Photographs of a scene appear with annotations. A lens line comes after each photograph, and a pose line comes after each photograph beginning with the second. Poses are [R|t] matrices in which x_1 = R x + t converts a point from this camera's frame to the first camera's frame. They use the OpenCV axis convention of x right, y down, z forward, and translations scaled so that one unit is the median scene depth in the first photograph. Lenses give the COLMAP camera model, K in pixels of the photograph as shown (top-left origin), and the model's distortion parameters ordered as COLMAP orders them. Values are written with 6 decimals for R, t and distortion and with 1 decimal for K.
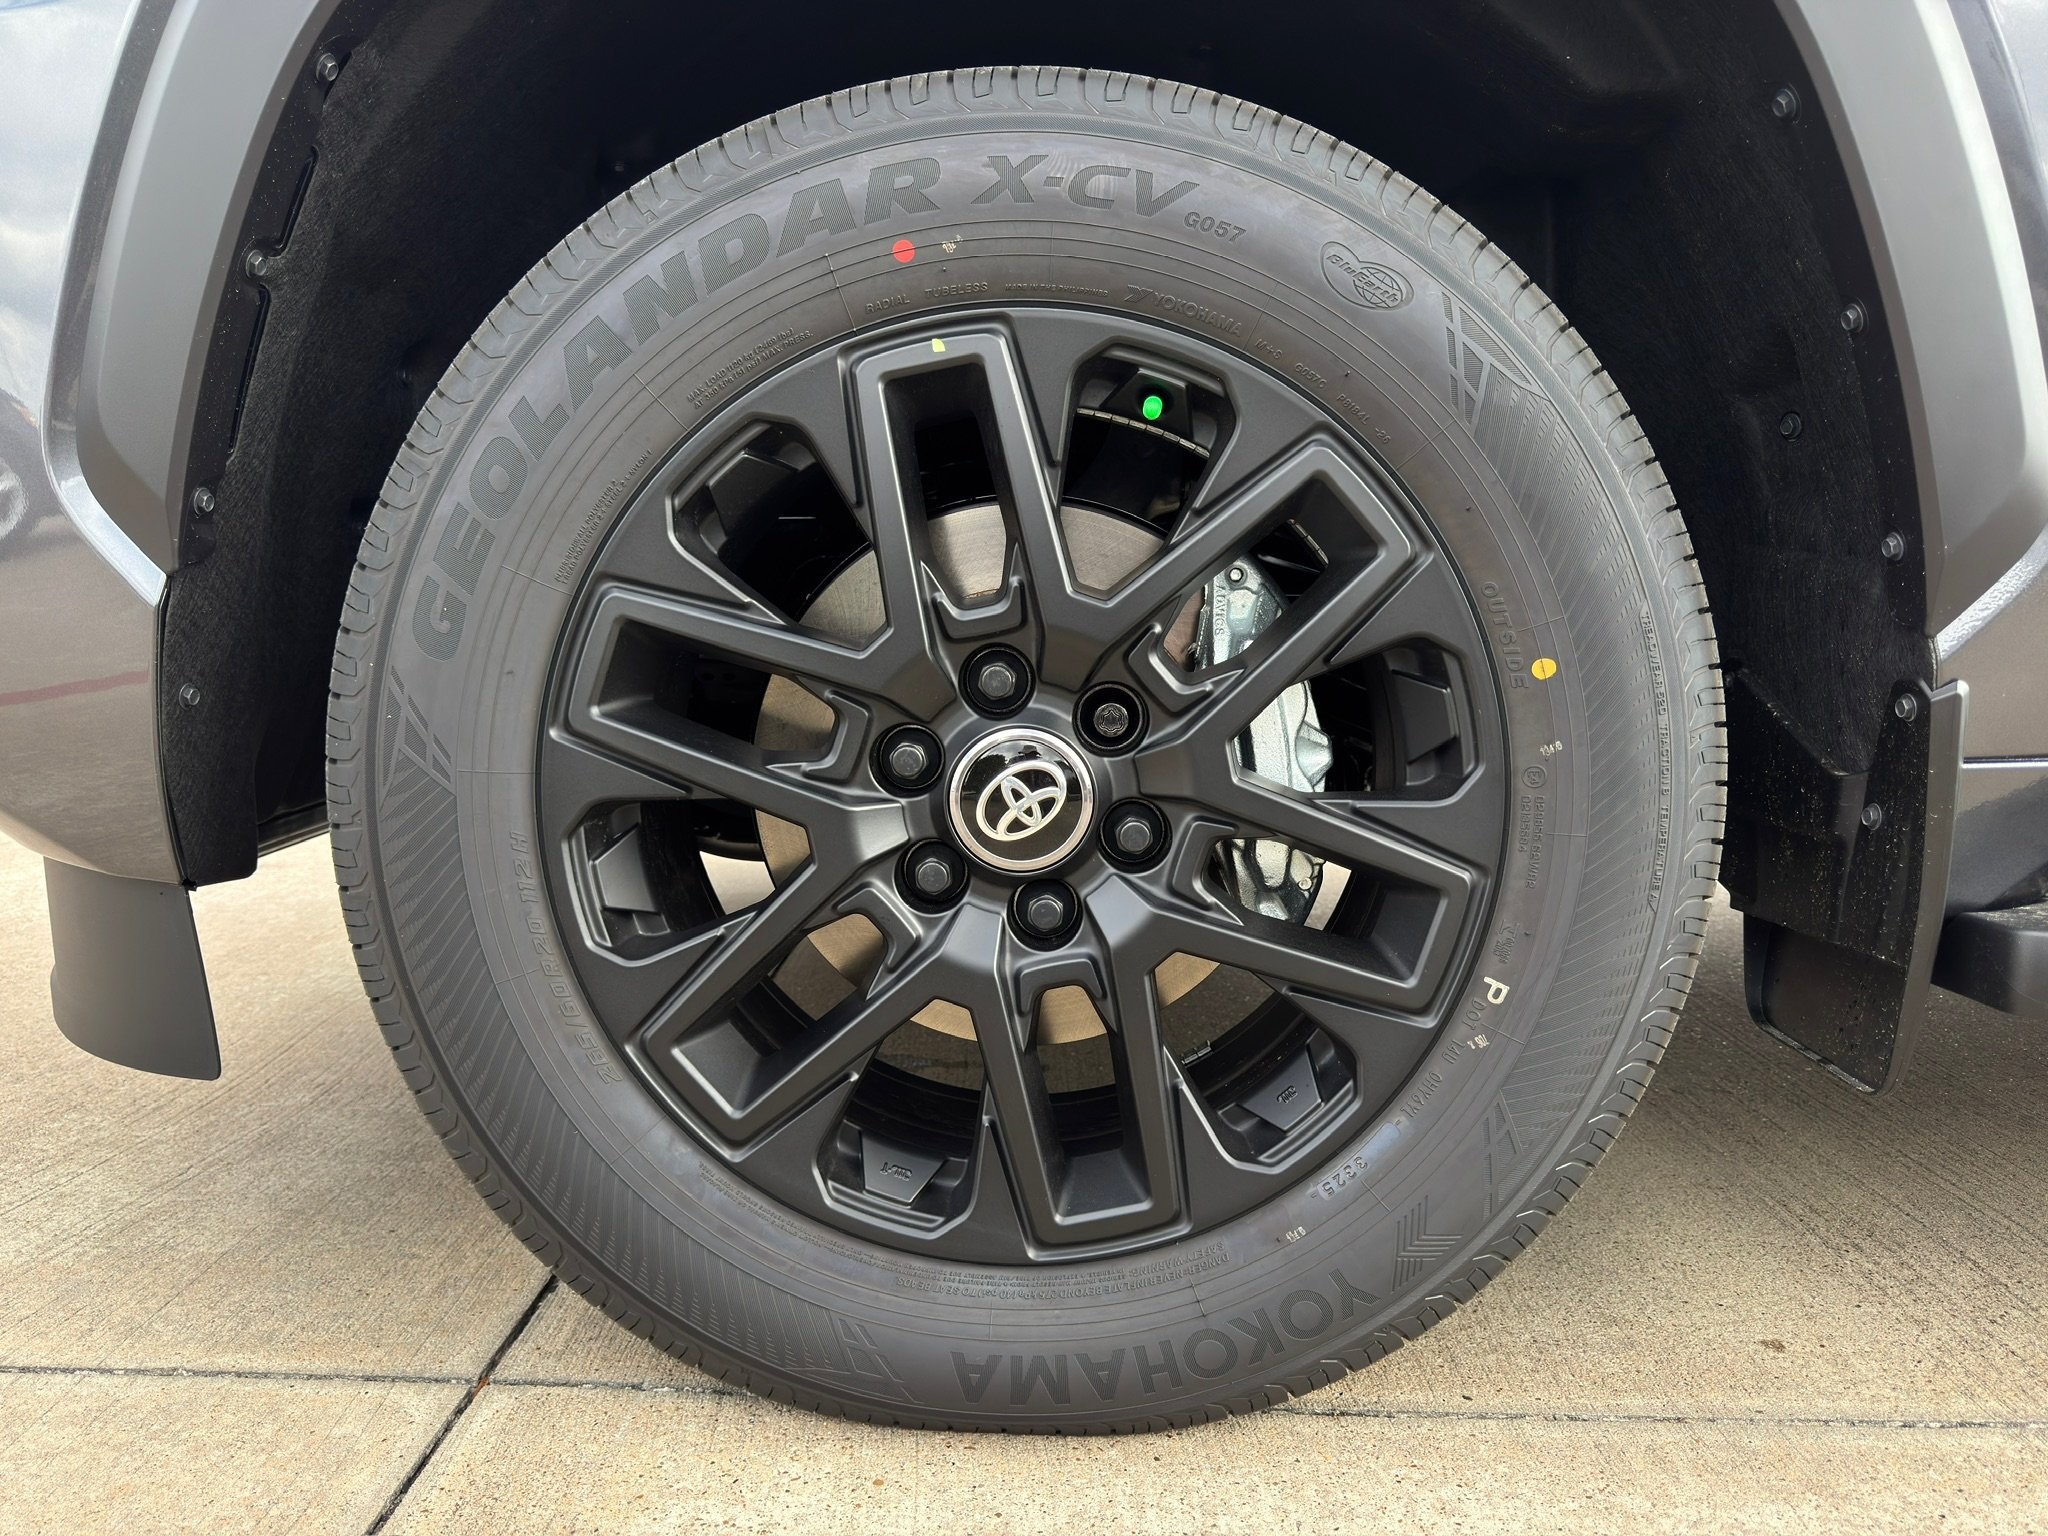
lens RADIAL K [[1415.7, 0, 1017.0], [0, 1415.7, 769.9], [0, 0, 1]] dist [0.008427, -0.020348]
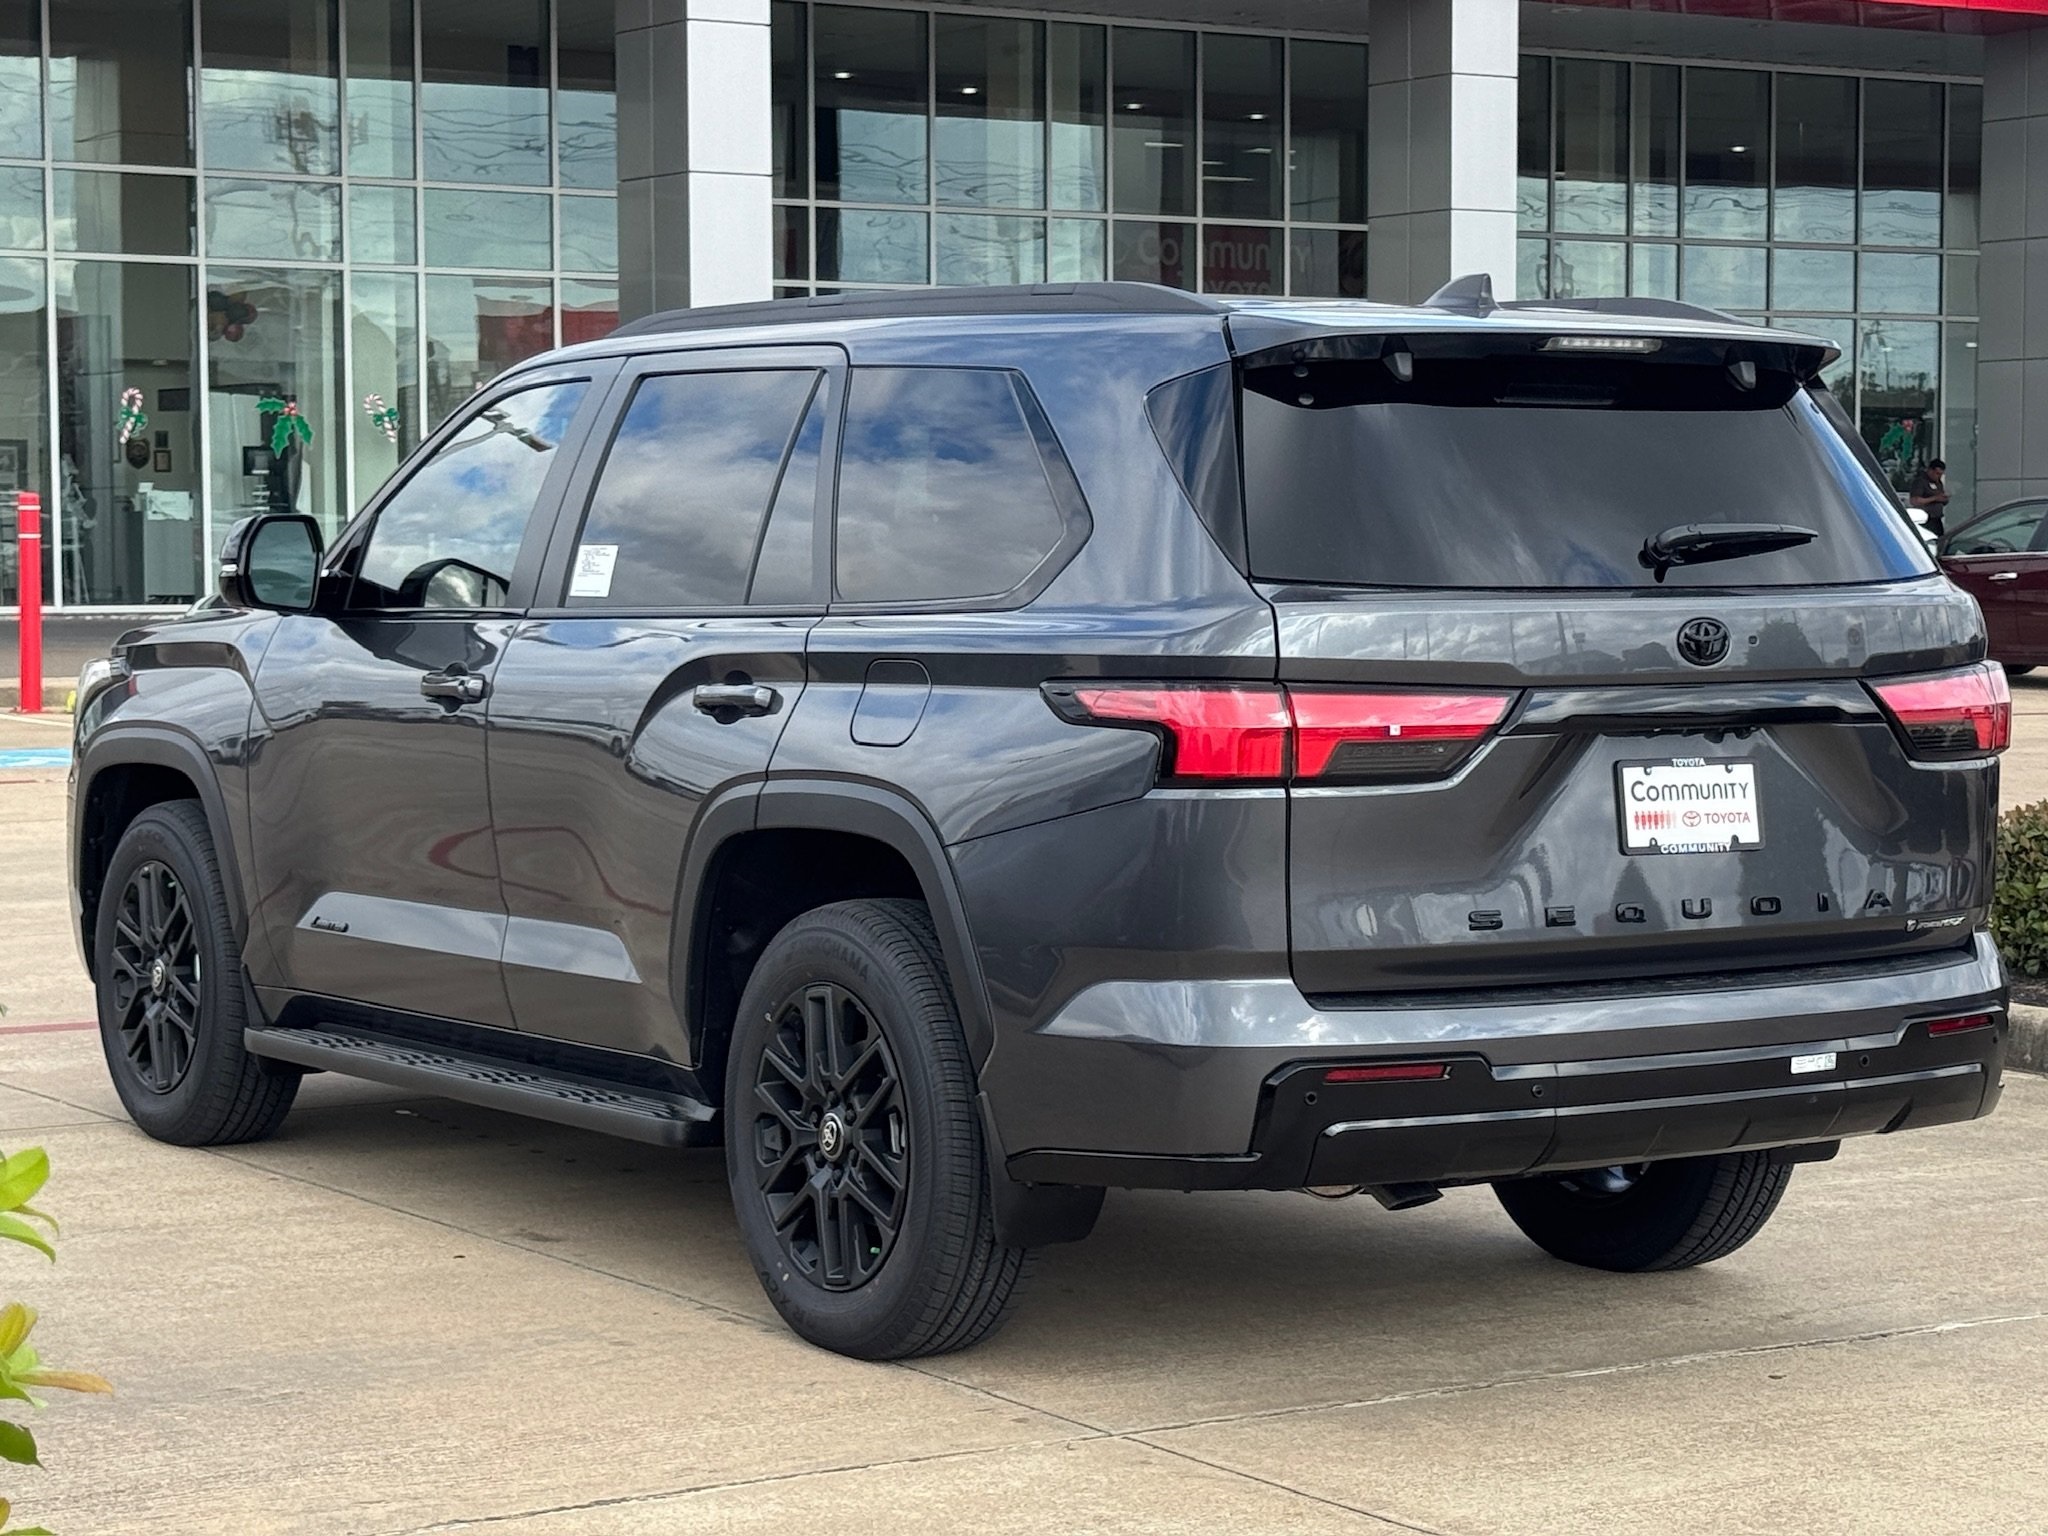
lens RADIAL K [[4611.6, 0, 1026.1], [0, 4611.6, 781.0], [0, 0, 1]] dist [0.095938, 0.000000]
pose [[0.577846, 0.042652, -0.815031, 8.243555], [-0.103945, 0.994347, -0.021659, -0.549761], [0.809500, 0.097234, 0.579013, -4.441930]]
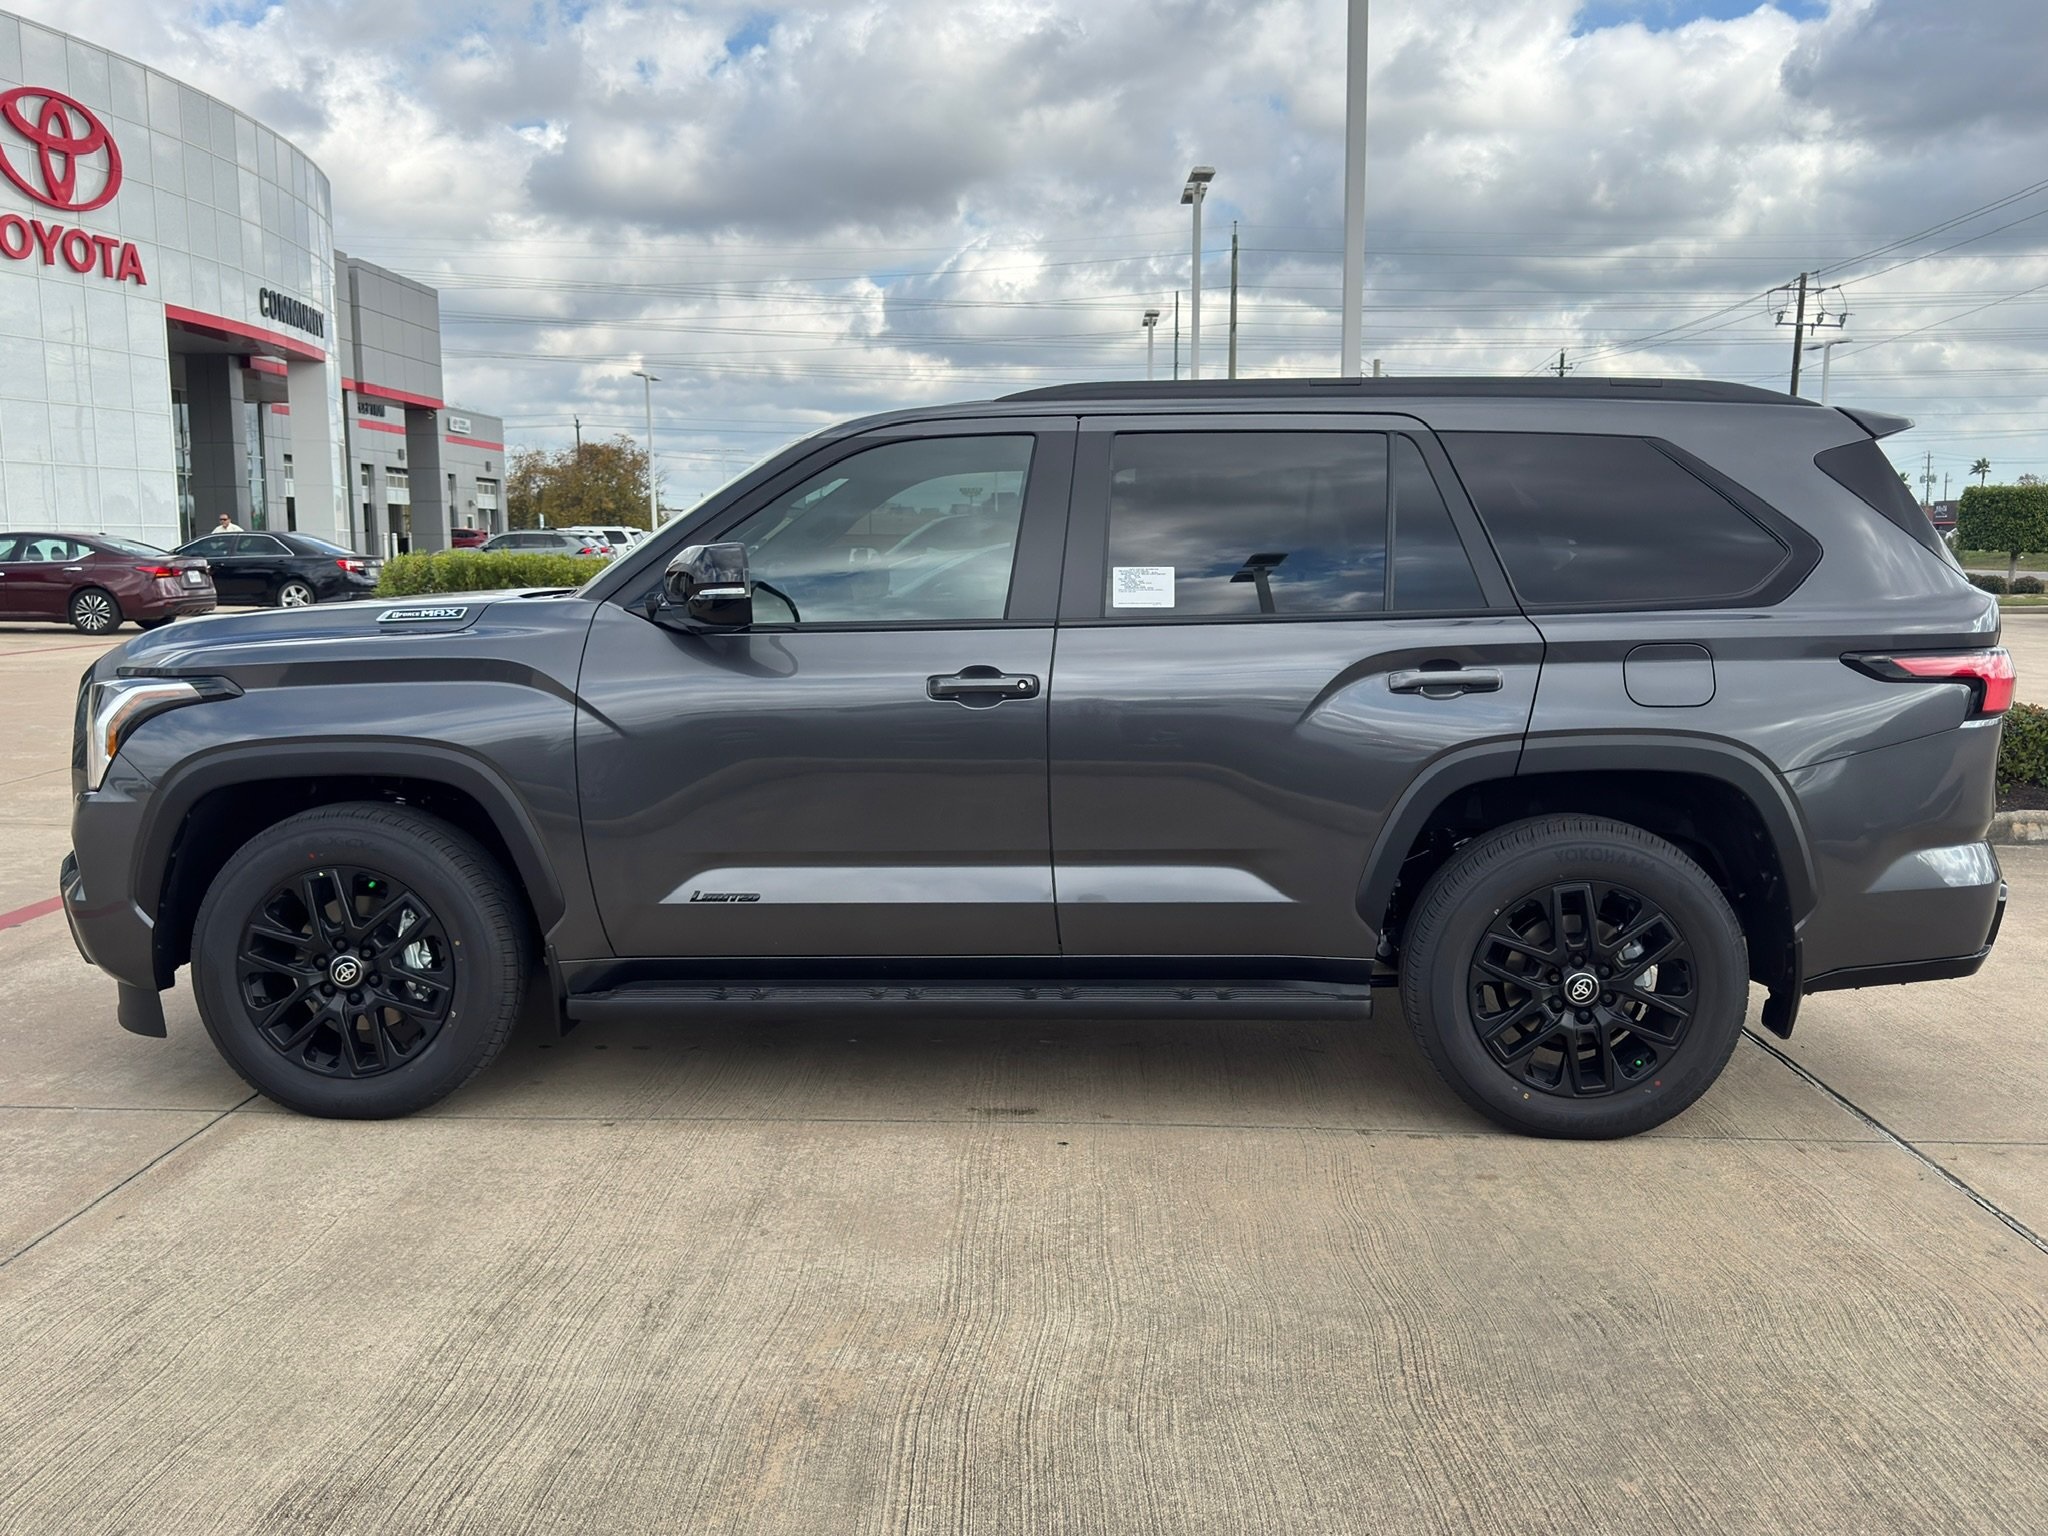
lens RADIAL K [[1749.5, 0, 1021.4], [0, 1749.5, 766.3], [0, 0, 1]] dist [-0.009051, -0.007397]
pose [[0.999511, -0.006602, -0.030558, 2.251575], [0.006698, 0.999973, 0.003037, -0.614686], [0.030537, -0.003240, 0.999528, -4.317810]]
